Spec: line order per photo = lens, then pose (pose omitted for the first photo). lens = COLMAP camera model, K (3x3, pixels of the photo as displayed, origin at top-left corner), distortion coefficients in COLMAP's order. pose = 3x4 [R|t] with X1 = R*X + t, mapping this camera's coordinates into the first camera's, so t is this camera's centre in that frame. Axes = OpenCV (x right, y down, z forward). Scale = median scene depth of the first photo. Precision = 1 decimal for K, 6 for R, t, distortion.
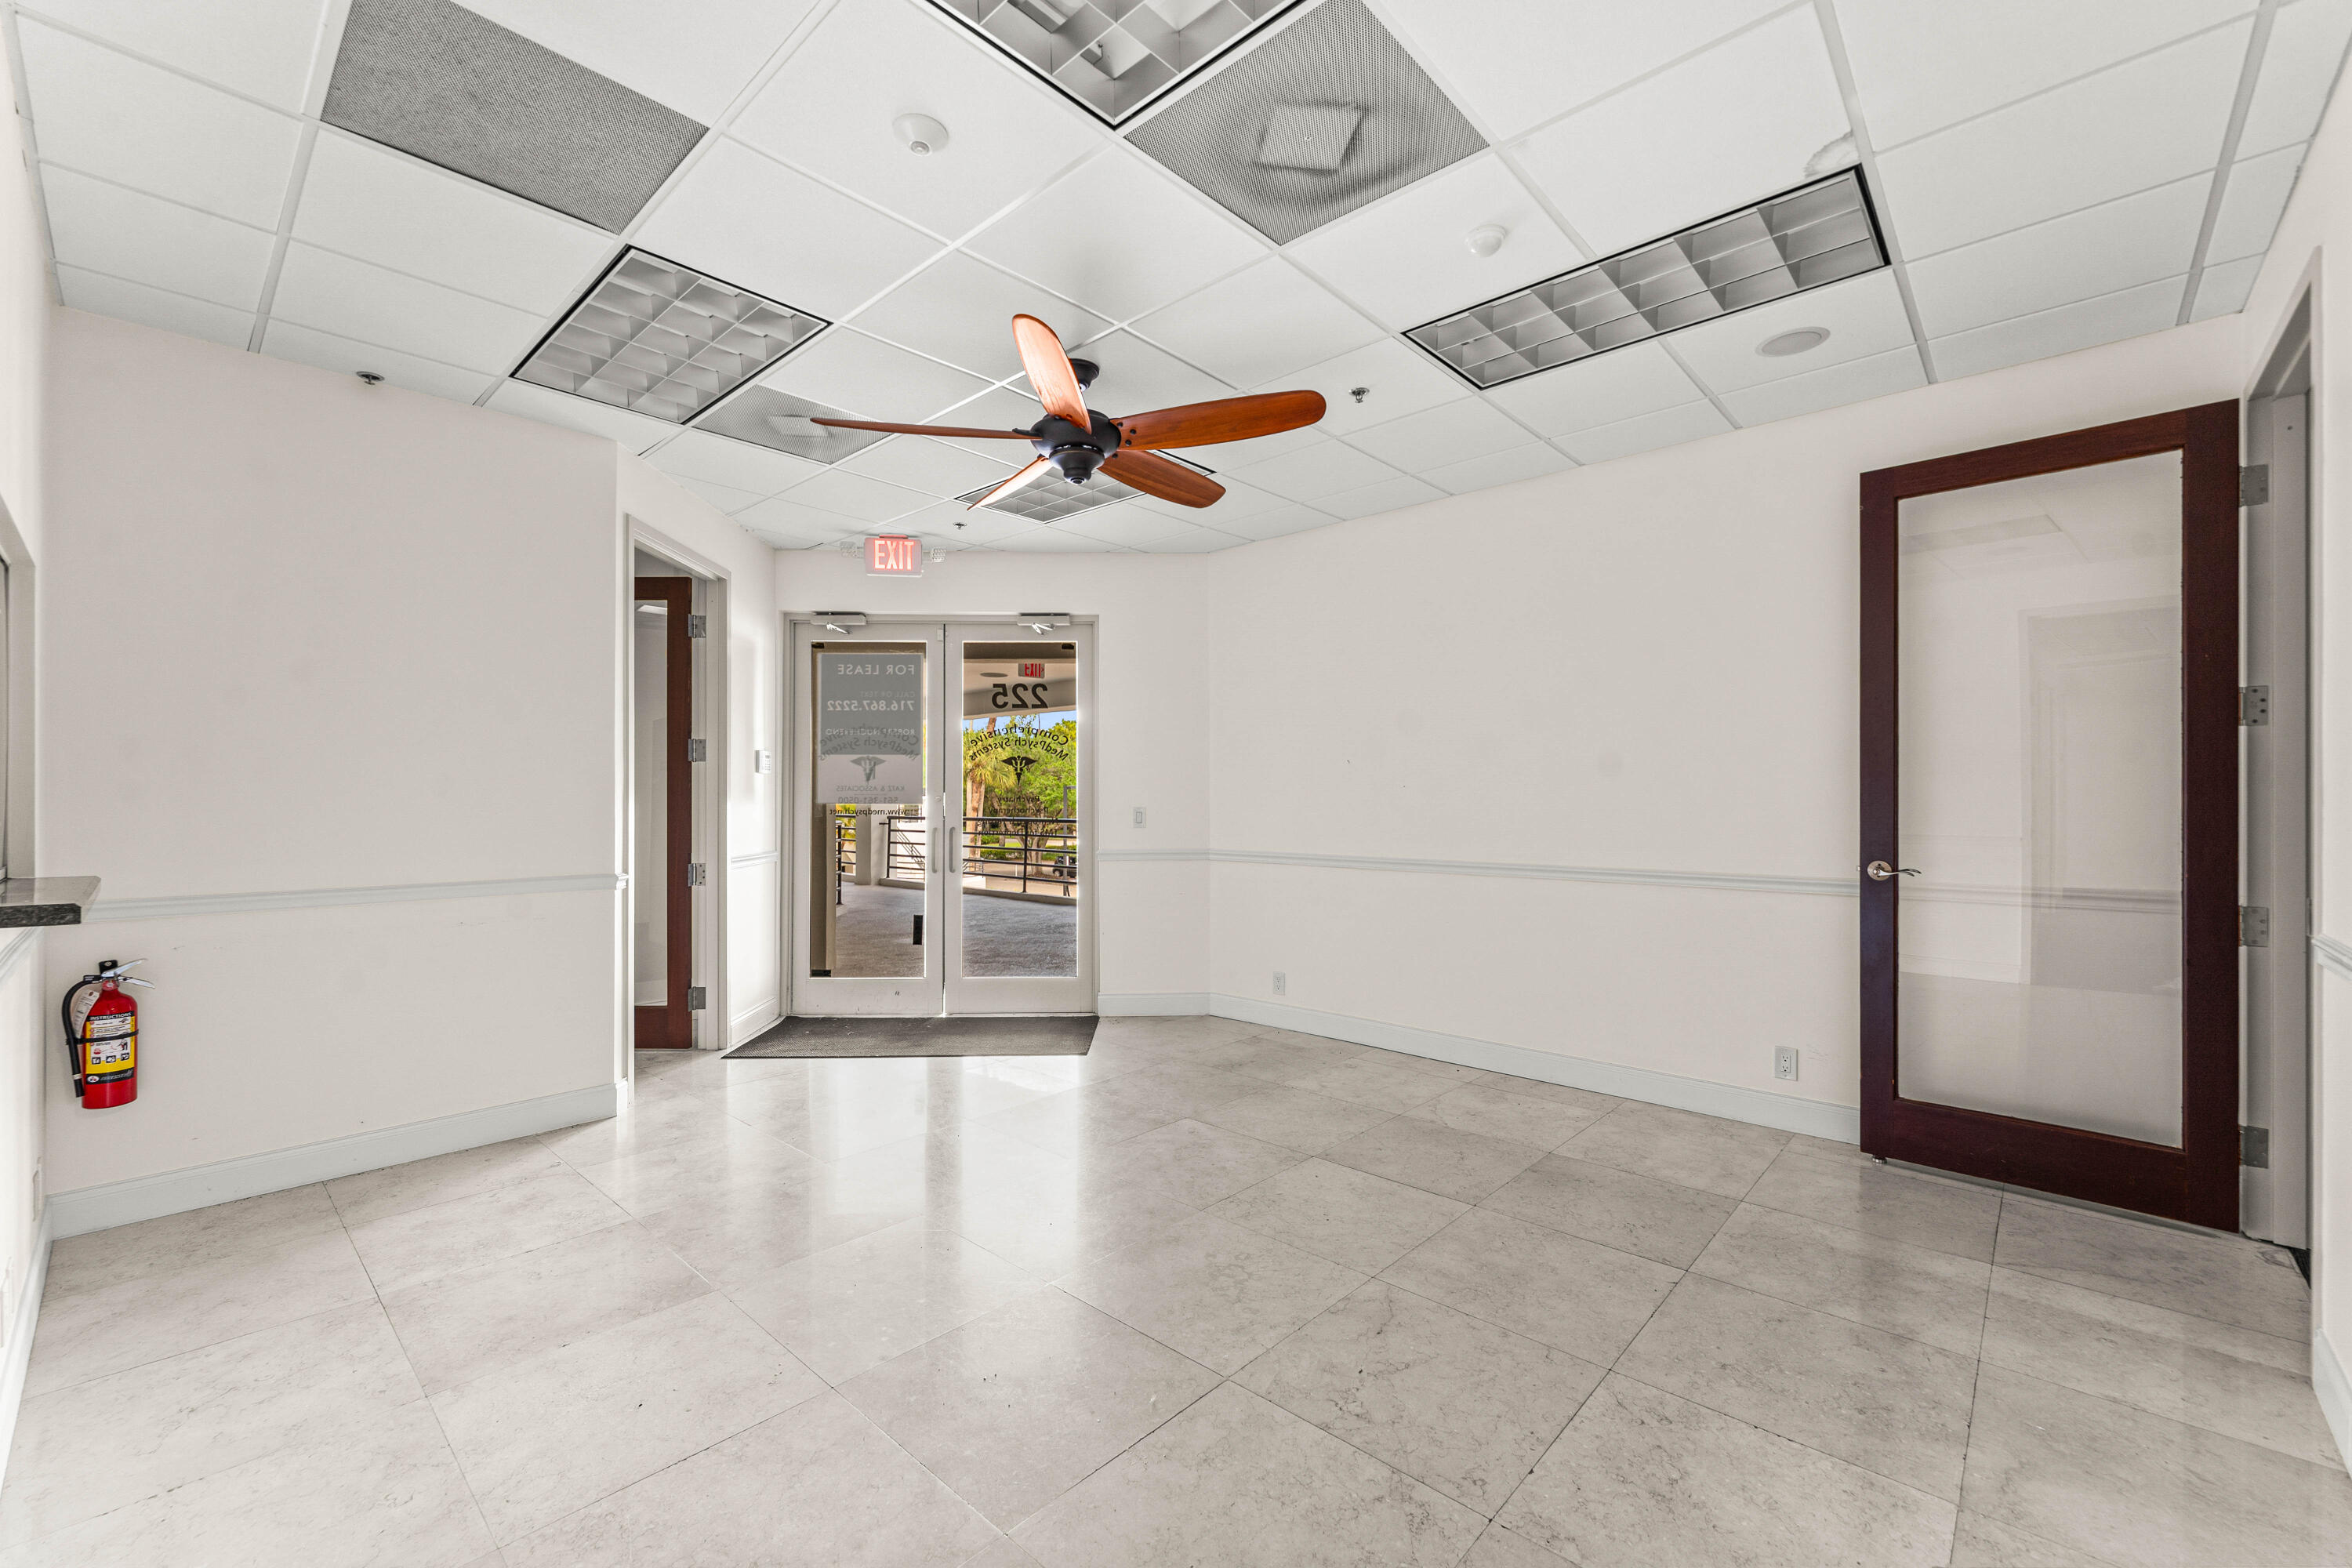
lens RADIAL K [[947.1, 0, 1172.2], [0, 947.1, 809.2], [0, 0, 1]] dist [-0.001139, -0.000296]
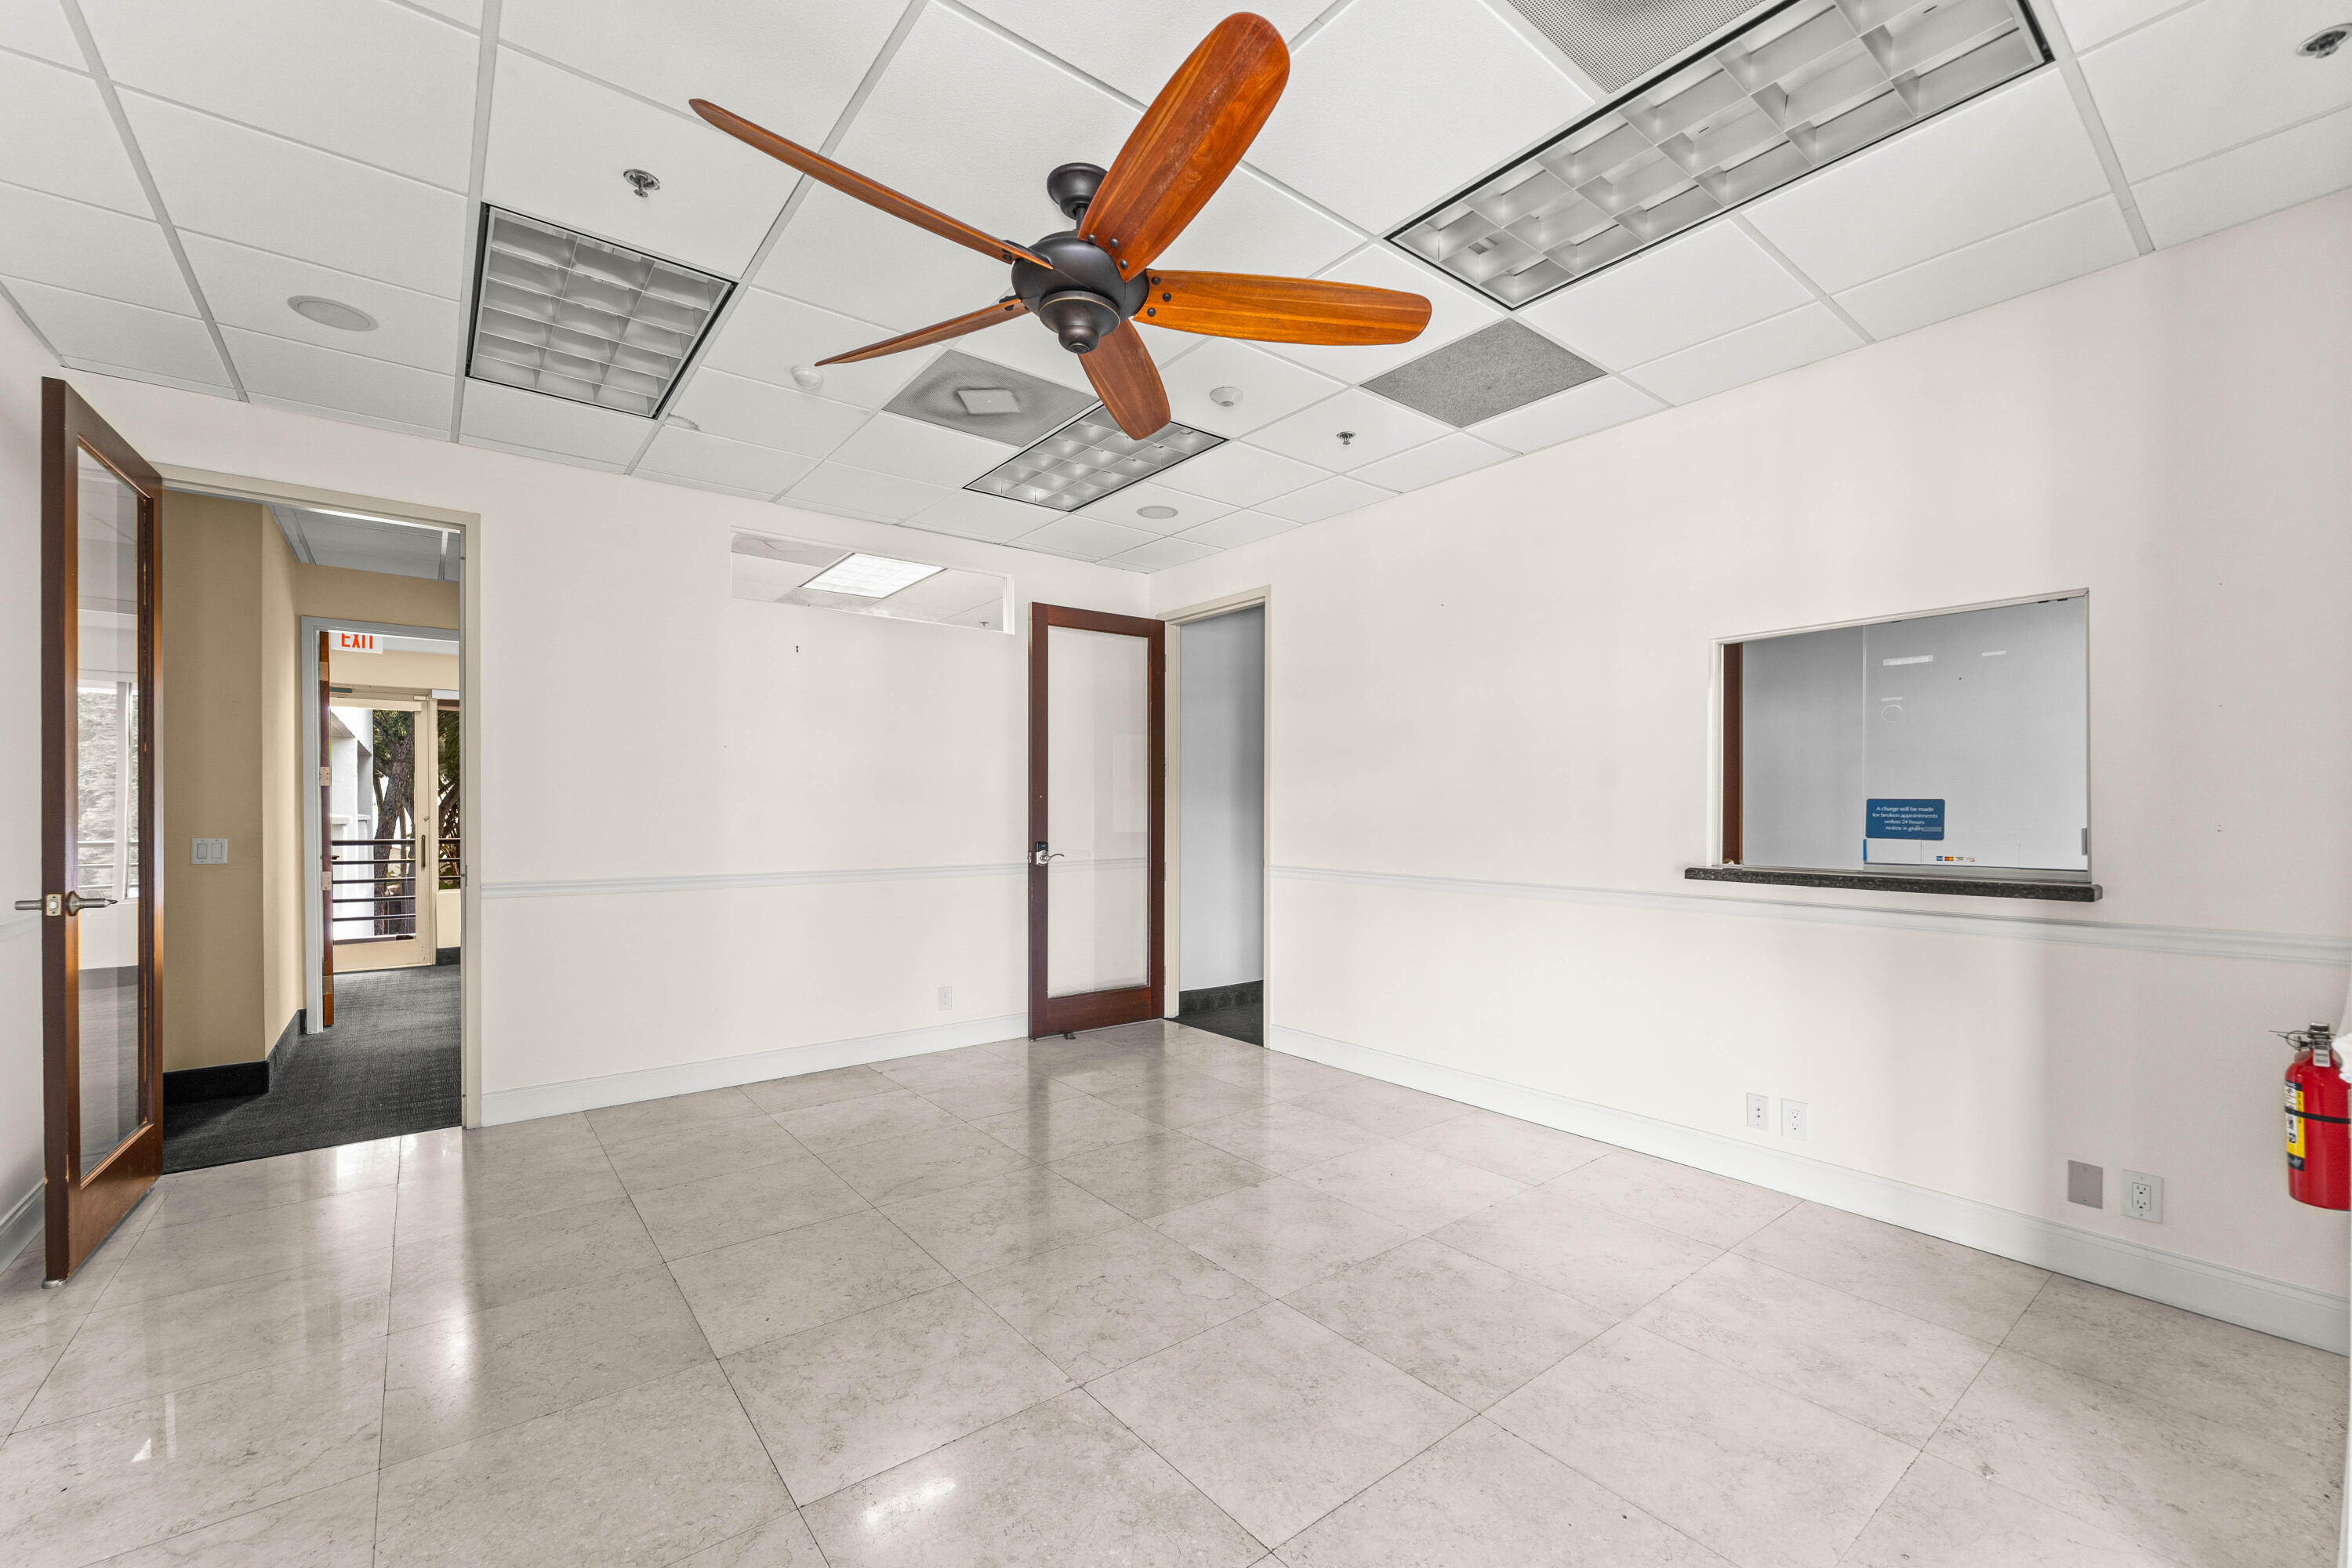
lens RADIAL K [[947.1, 0, 1172.2], [0, 947.1, 809.2], [0, 0, 1]] dist [-0.001139, -0.000296]
pose [[-0.987591, 0.000069, 0.157050, -0.337360], [0.001242, 0.999972, 0.007369, -0.019829], [-0.157045, 0.007473, -0.987563, 2.049937]]
